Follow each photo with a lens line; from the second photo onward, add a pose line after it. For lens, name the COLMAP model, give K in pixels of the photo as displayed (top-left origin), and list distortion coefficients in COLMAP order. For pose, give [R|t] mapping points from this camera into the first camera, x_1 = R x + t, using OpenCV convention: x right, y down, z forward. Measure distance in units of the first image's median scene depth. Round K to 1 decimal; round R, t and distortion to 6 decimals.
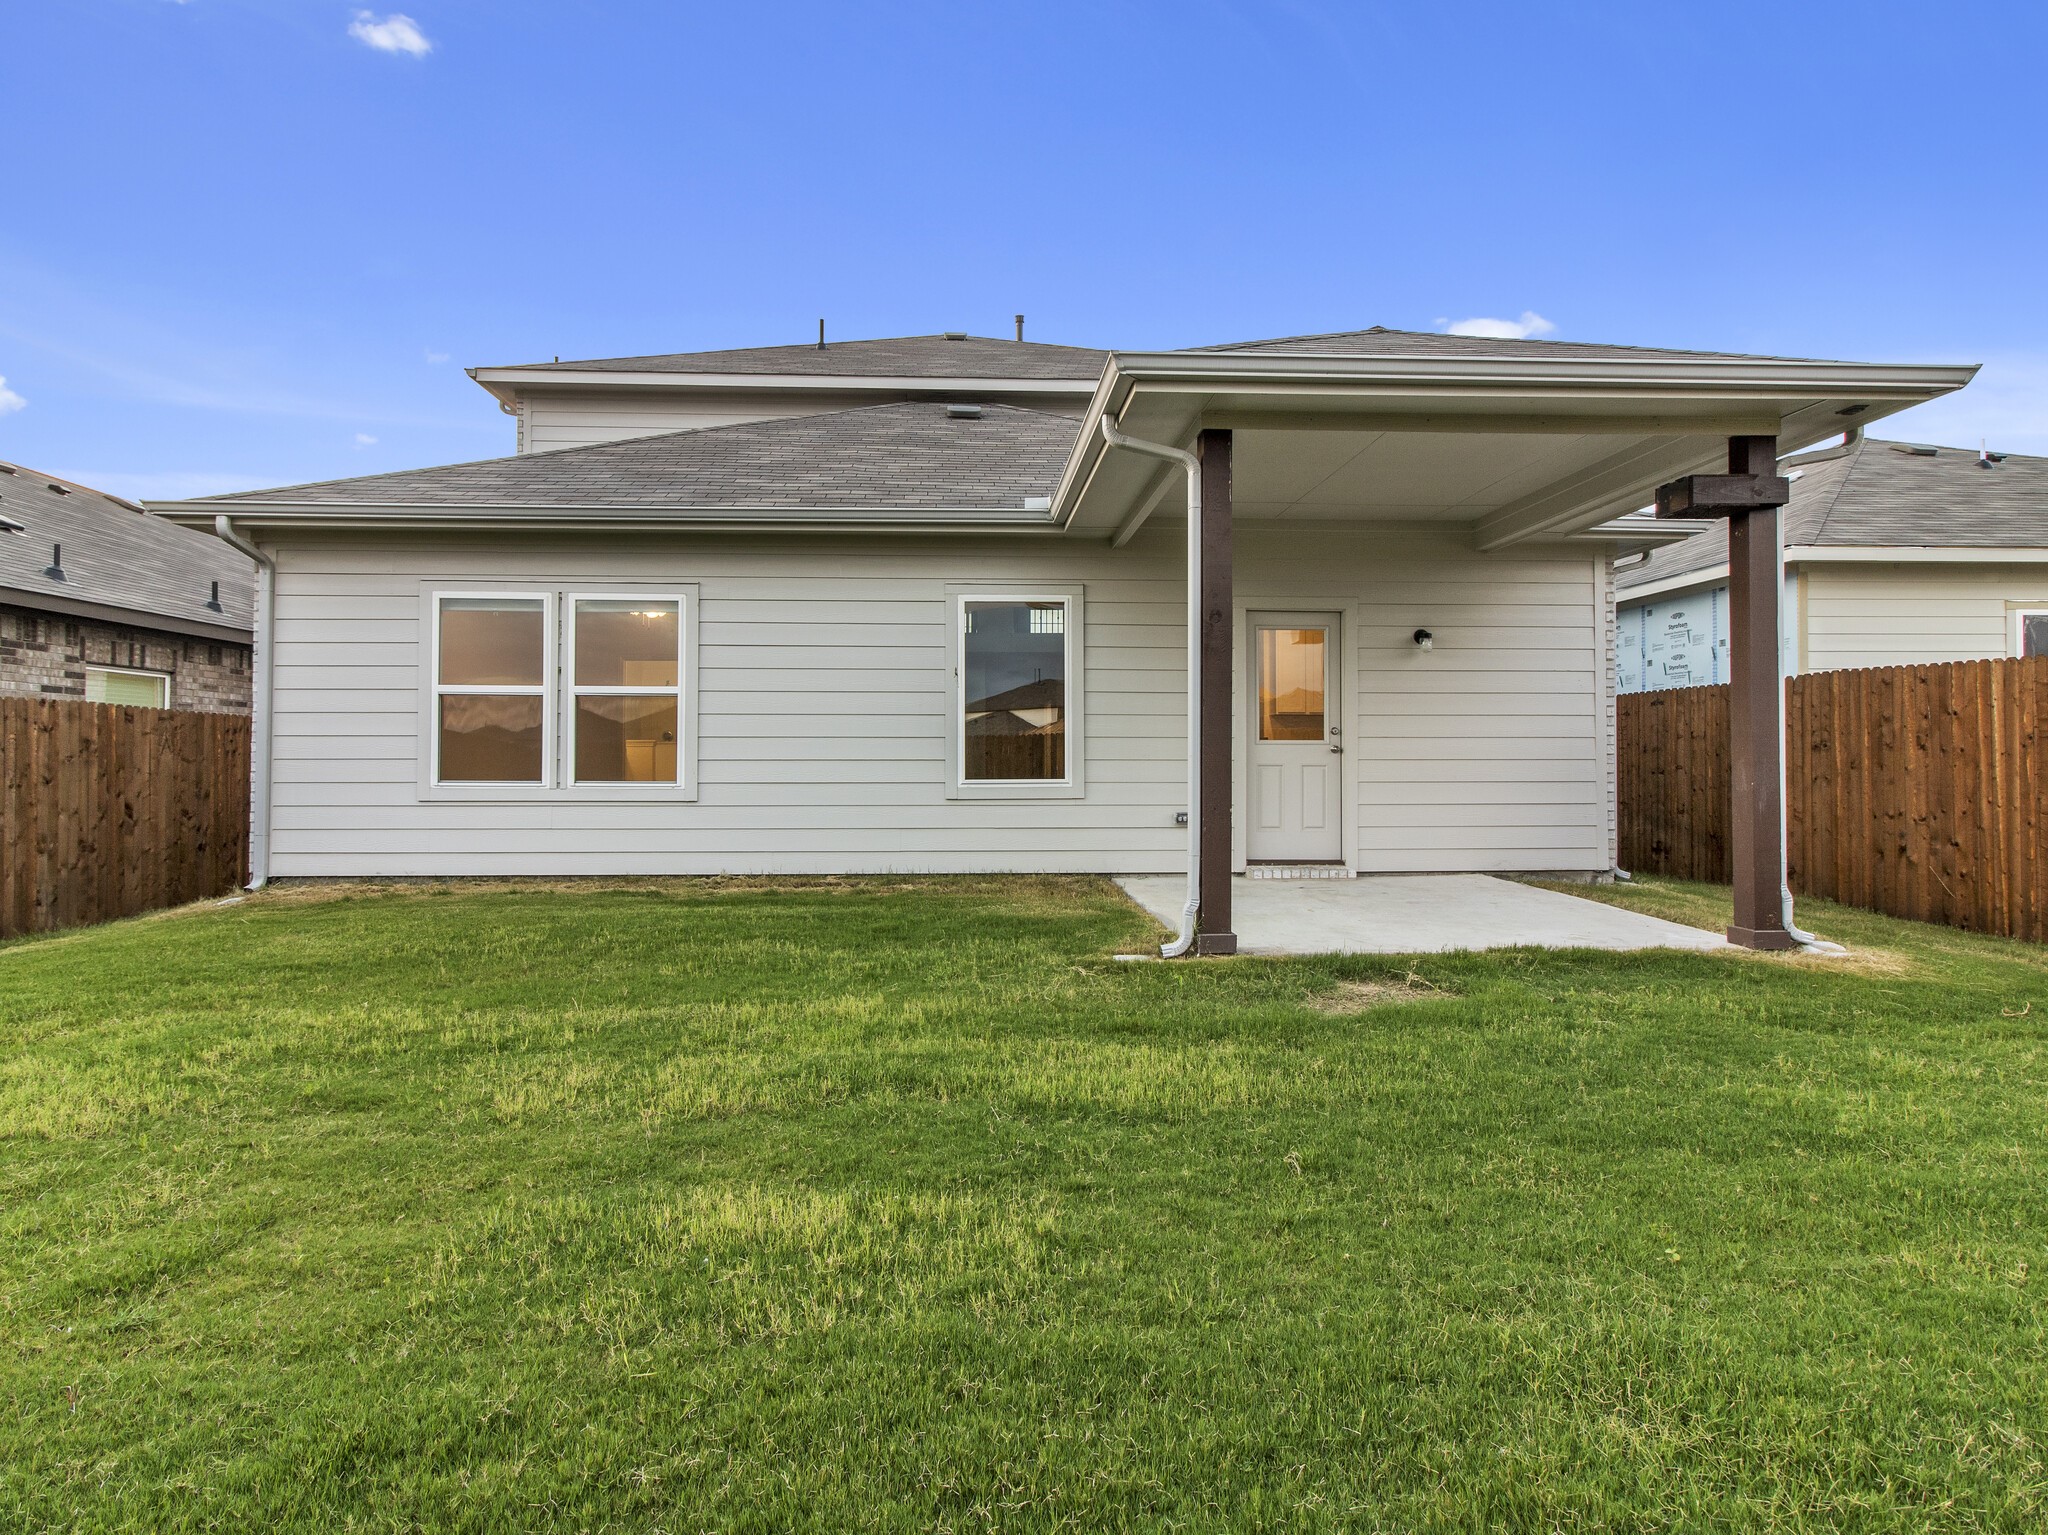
lens RADIAL K [[1095.5, 0, 1014.8], [0, 1095.5, 752.5], [0, 0, 1]] dist [0.000049, 0.002036]
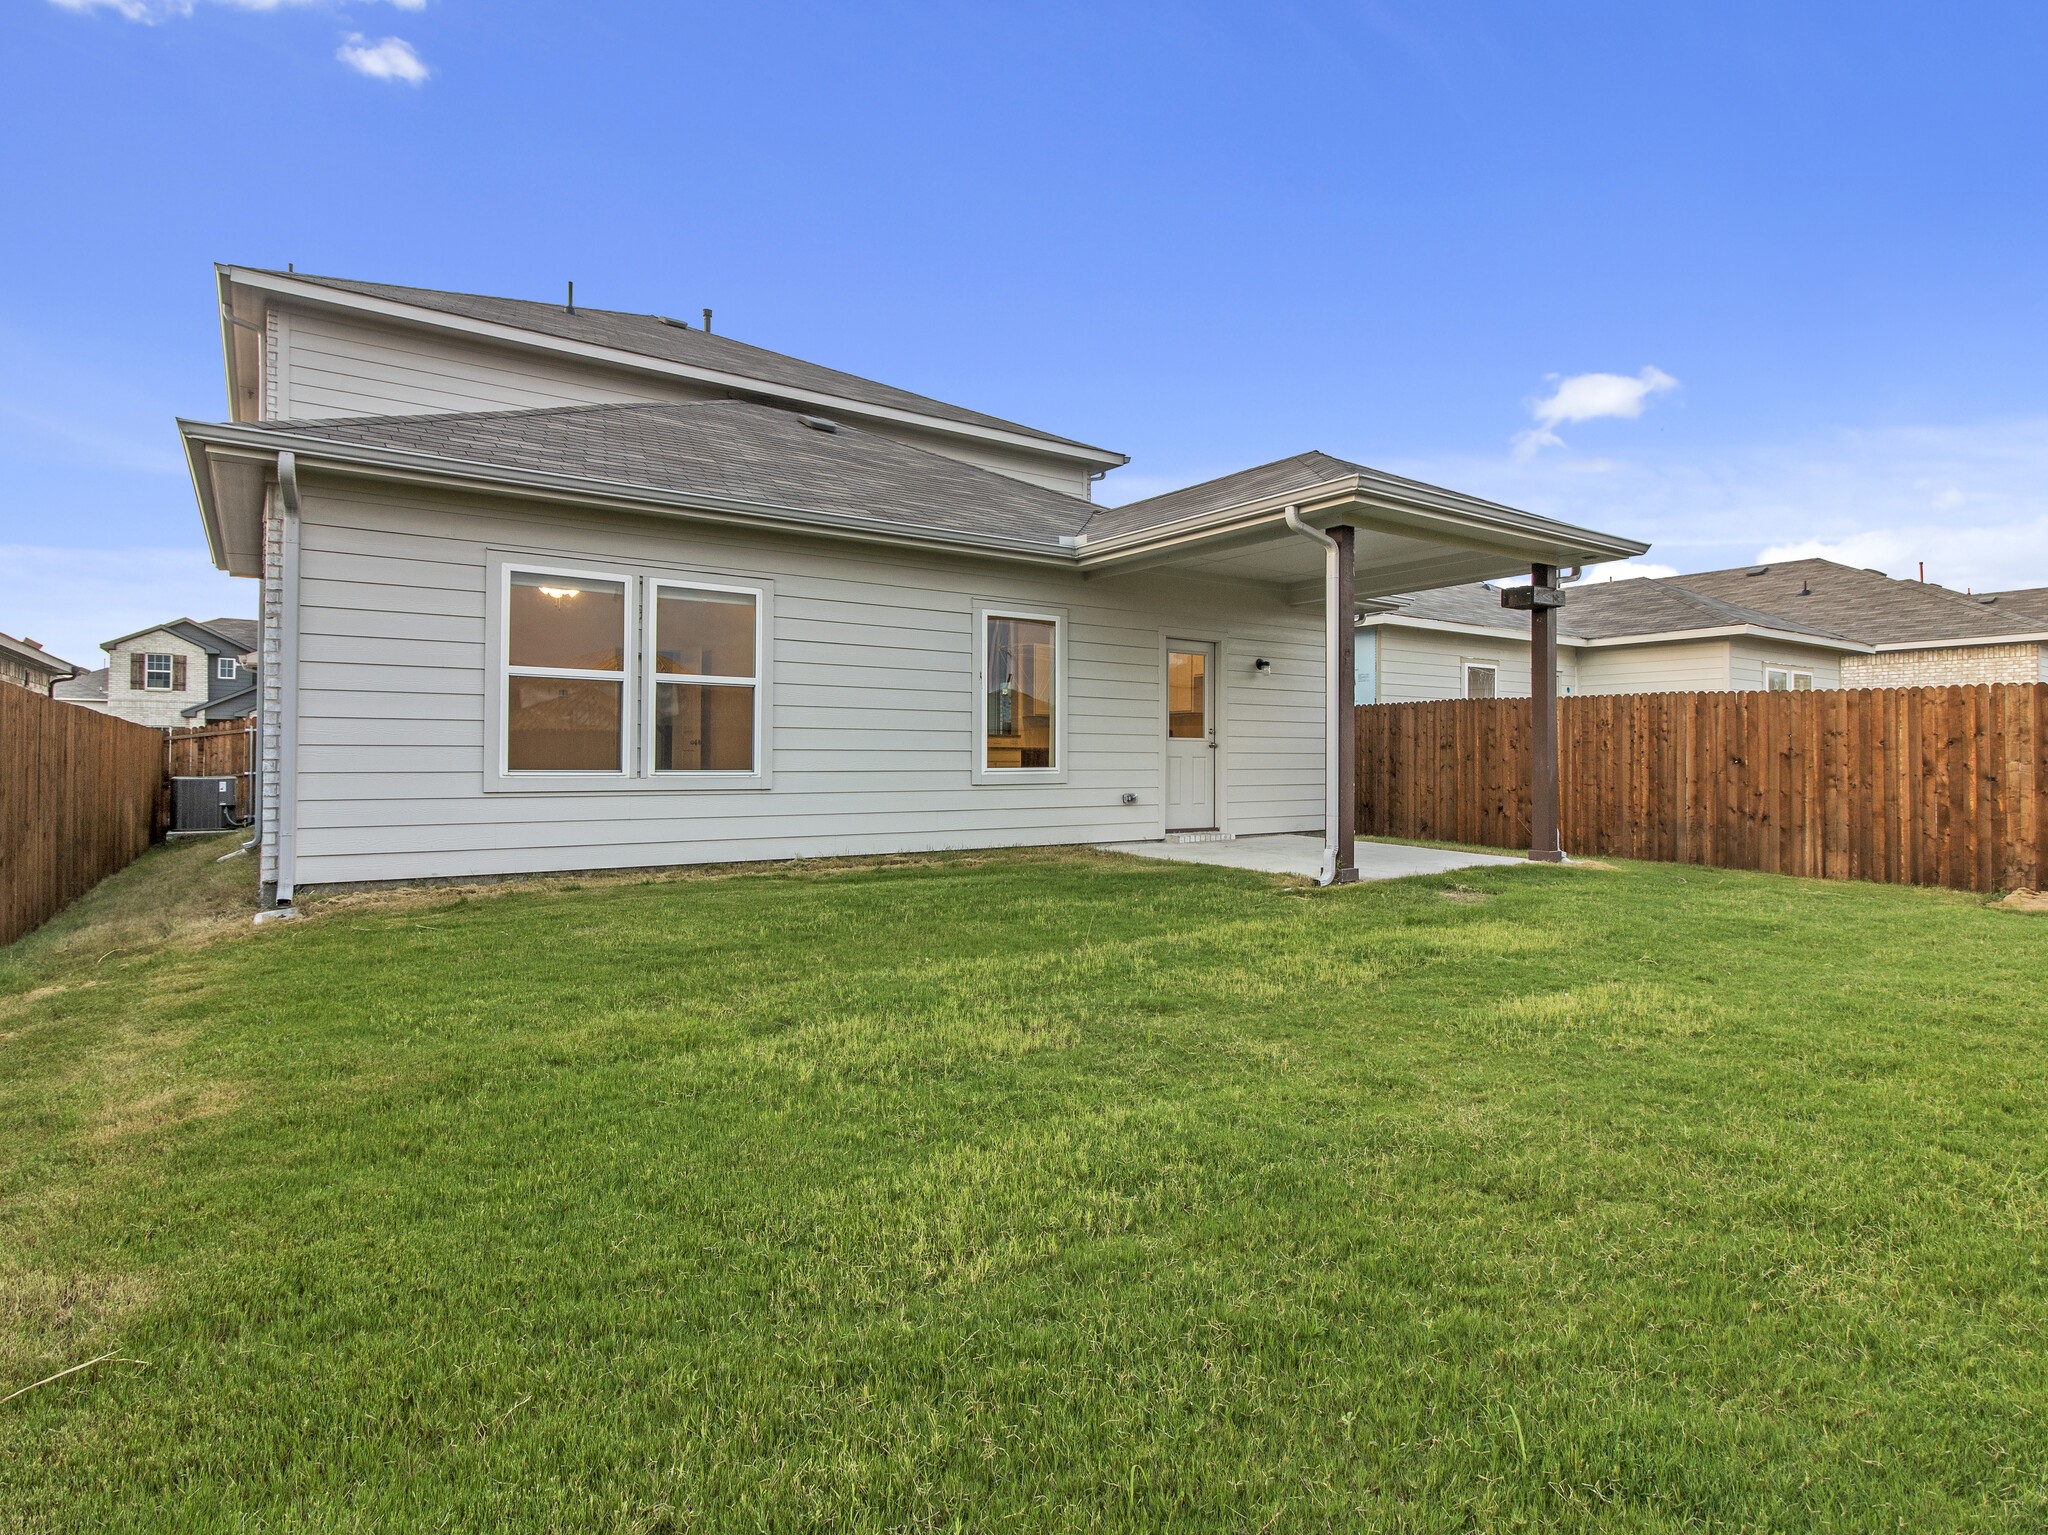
lens RADIAL K [[1095.5, 0, 1020.1], [0, 1095.5, 767.1], [0, 0, 1]] dist [0.000049, 0.002036]
pose [[0.841576, -0.001602, 0.540136, -0.657975], [-0.007354, 0.999869, 0.014424, 0.006674], [-0.540088, -0.016110, 0.841454, -0.002414]]
